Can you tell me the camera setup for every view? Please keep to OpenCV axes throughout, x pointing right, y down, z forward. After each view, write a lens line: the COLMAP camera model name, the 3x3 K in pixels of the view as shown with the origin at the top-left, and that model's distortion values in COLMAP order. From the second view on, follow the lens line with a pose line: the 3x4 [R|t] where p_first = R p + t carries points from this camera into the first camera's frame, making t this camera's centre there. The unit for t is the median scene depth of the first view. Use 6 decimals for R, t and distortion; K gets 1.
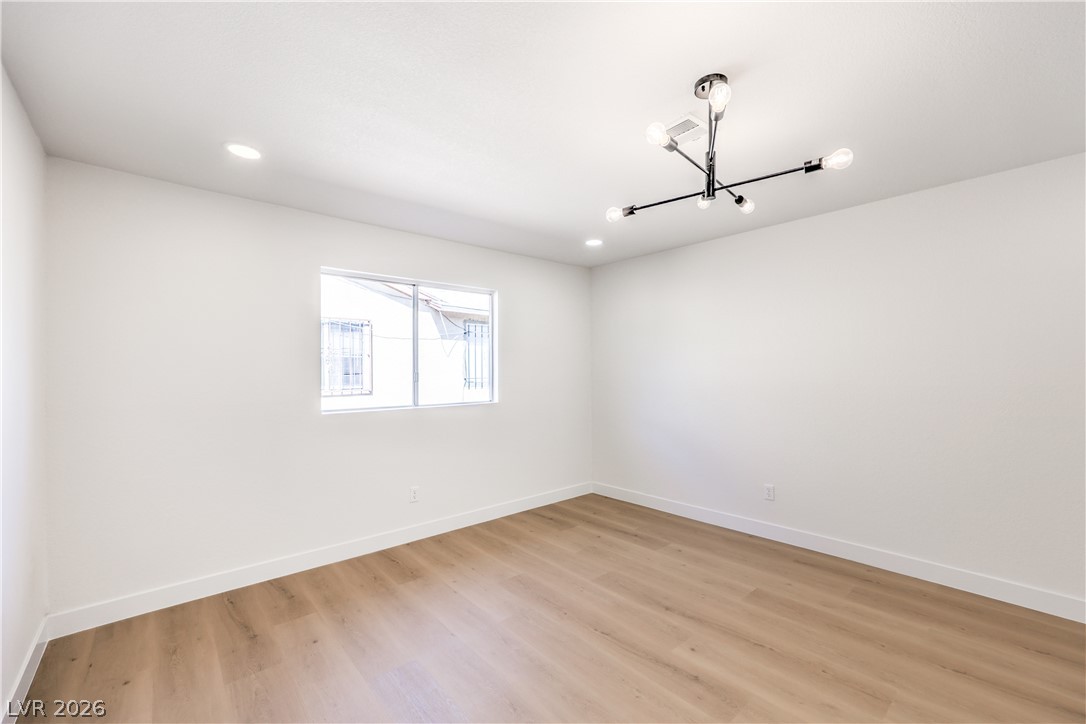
lens RADIAL K [[445.6, 0, 546.1], [0, 445.6, 364.6], [0, 0, 1]] dist [-0.002883, -0.000154]
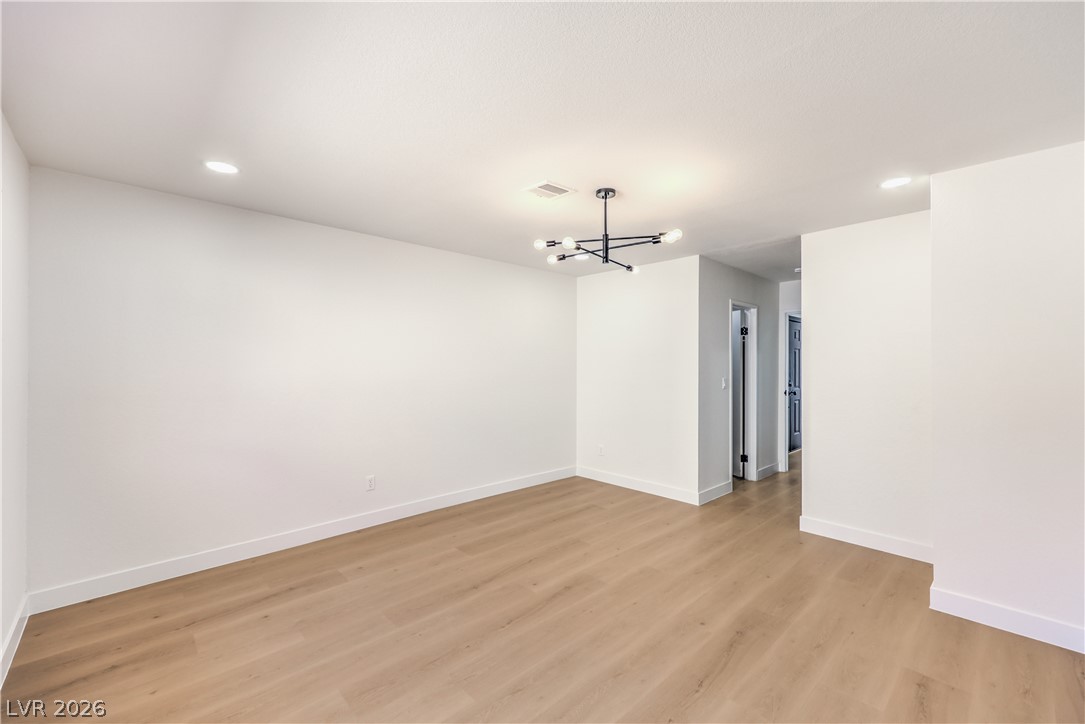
lens RADIAL K [[445.2, 0, 545.6], [0, 445.2, 364.6], [0, 0, 1]] dist [-0.002883, -0.000154]
pose [[-0.035209, 0.007160, 0.999354, -0.749408], [-0.008443, 0.999937, -0.007462, 0.004766], [-0.999344, -0.008700, -0.035146, 0.781010]]
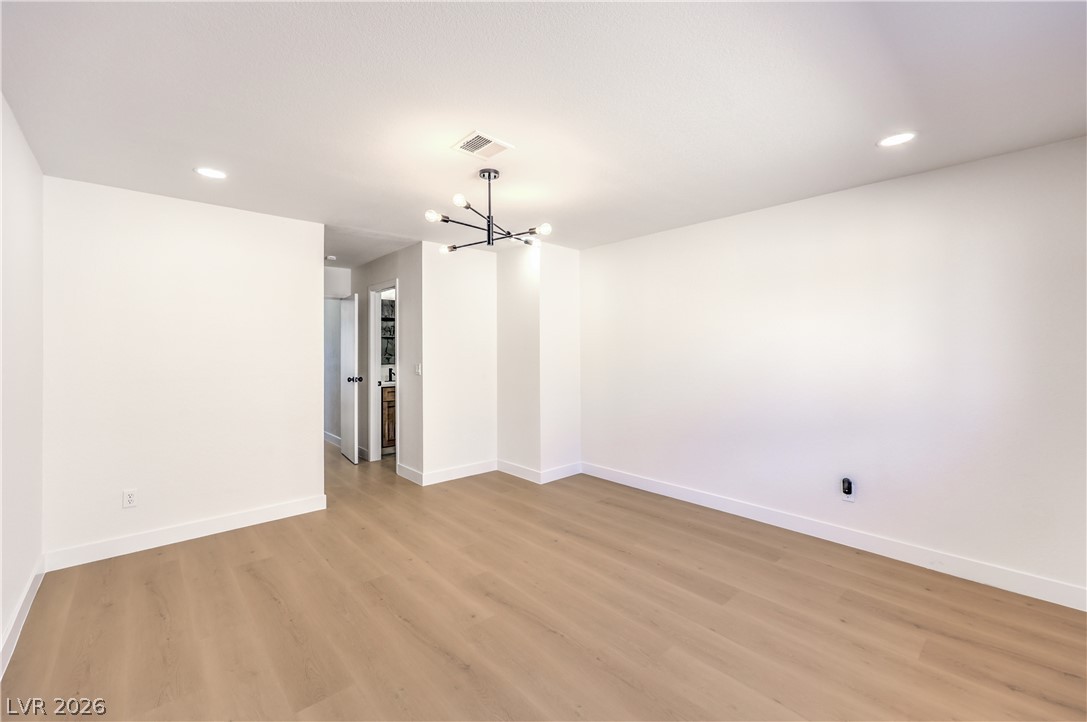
lens RADIAL K [[449.0, 0, 549.3], [0, 449.0, 350.6], [0, 0, 1]] dist [0.002417, 0.000222]
pose [[-0.999610, 0.014010, -0.024146, 0.126582], [0.014083, 0.999897, -0.002843, 0.005920], [0.024104, -0.003182, -0.999704, 1.598444]]
